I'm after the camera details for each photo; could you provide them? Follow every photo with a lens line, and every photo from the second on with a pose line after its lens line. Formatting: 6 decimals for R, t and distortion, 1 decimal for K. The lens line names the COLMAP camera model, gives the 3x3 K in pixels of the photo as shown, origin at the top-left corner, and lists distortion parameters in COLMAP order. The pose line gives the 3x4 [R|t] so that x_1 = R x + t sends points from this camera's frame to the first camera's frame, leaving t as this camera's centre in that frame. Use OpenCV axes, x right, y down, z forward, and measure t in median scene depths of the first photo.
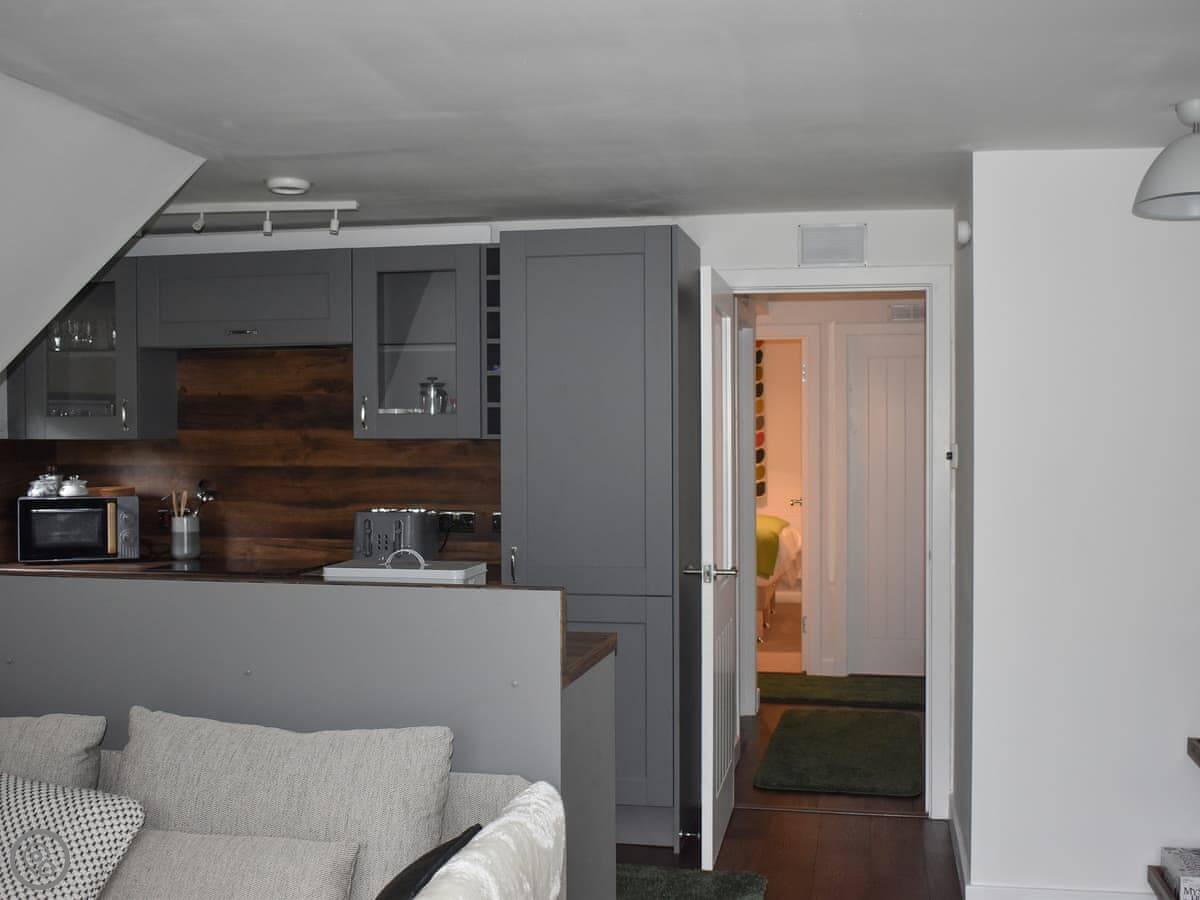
lens RADIAL K [[1351.3, 0, 615.2], [0, 1351.3, 445.5], [0, 0, 1]] dist [-0.050803, -0.003118]
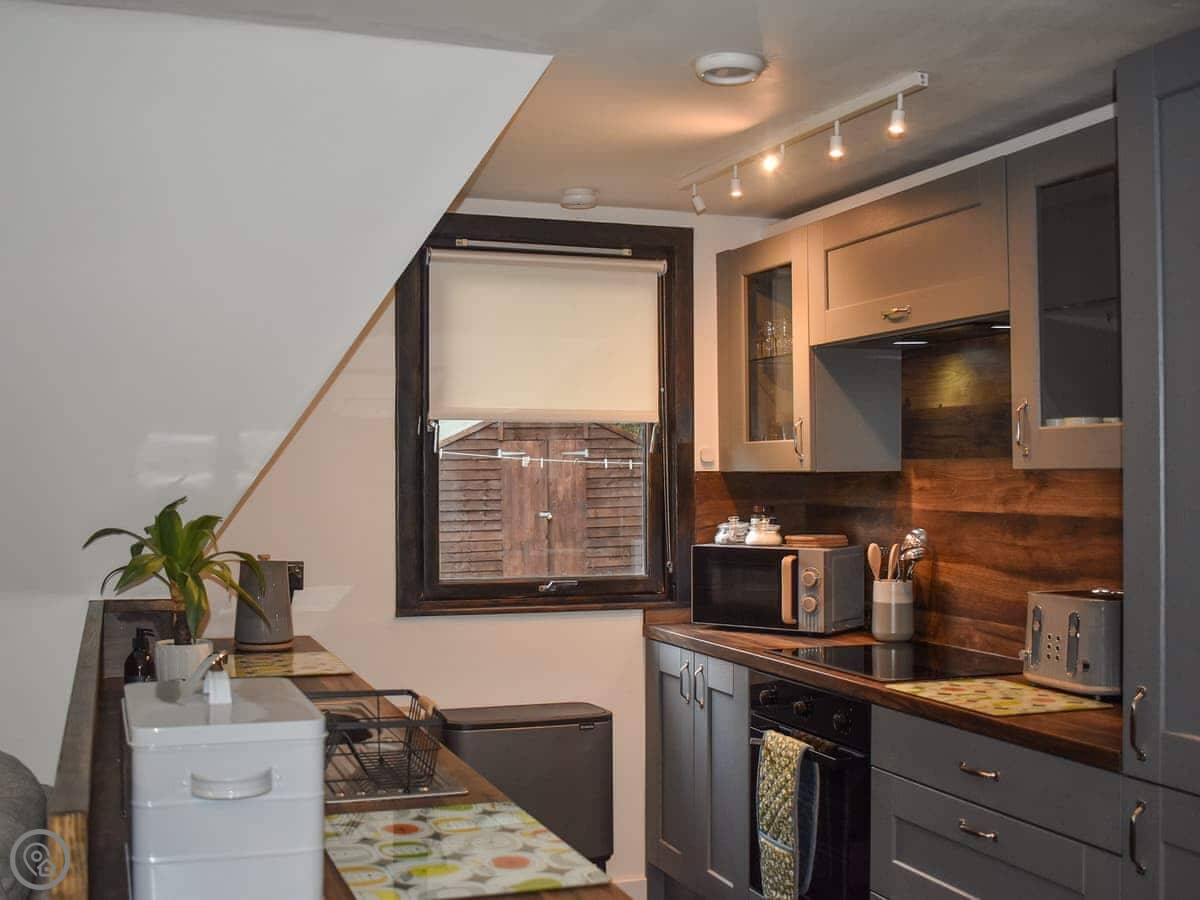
lens RADIAL K [[1351.3, 0, 615.2], [0, 1351.3, 445.5], [0, 0, 1]] dist [-0.050803, -0.003118]
pose [[0.516074, -0.017498, -0.856365, 0.216579], [-0.009145, 0.999622, -0.025936, 0.001299], [0.856495, 0.021217, 0.515719, 0.509842]]
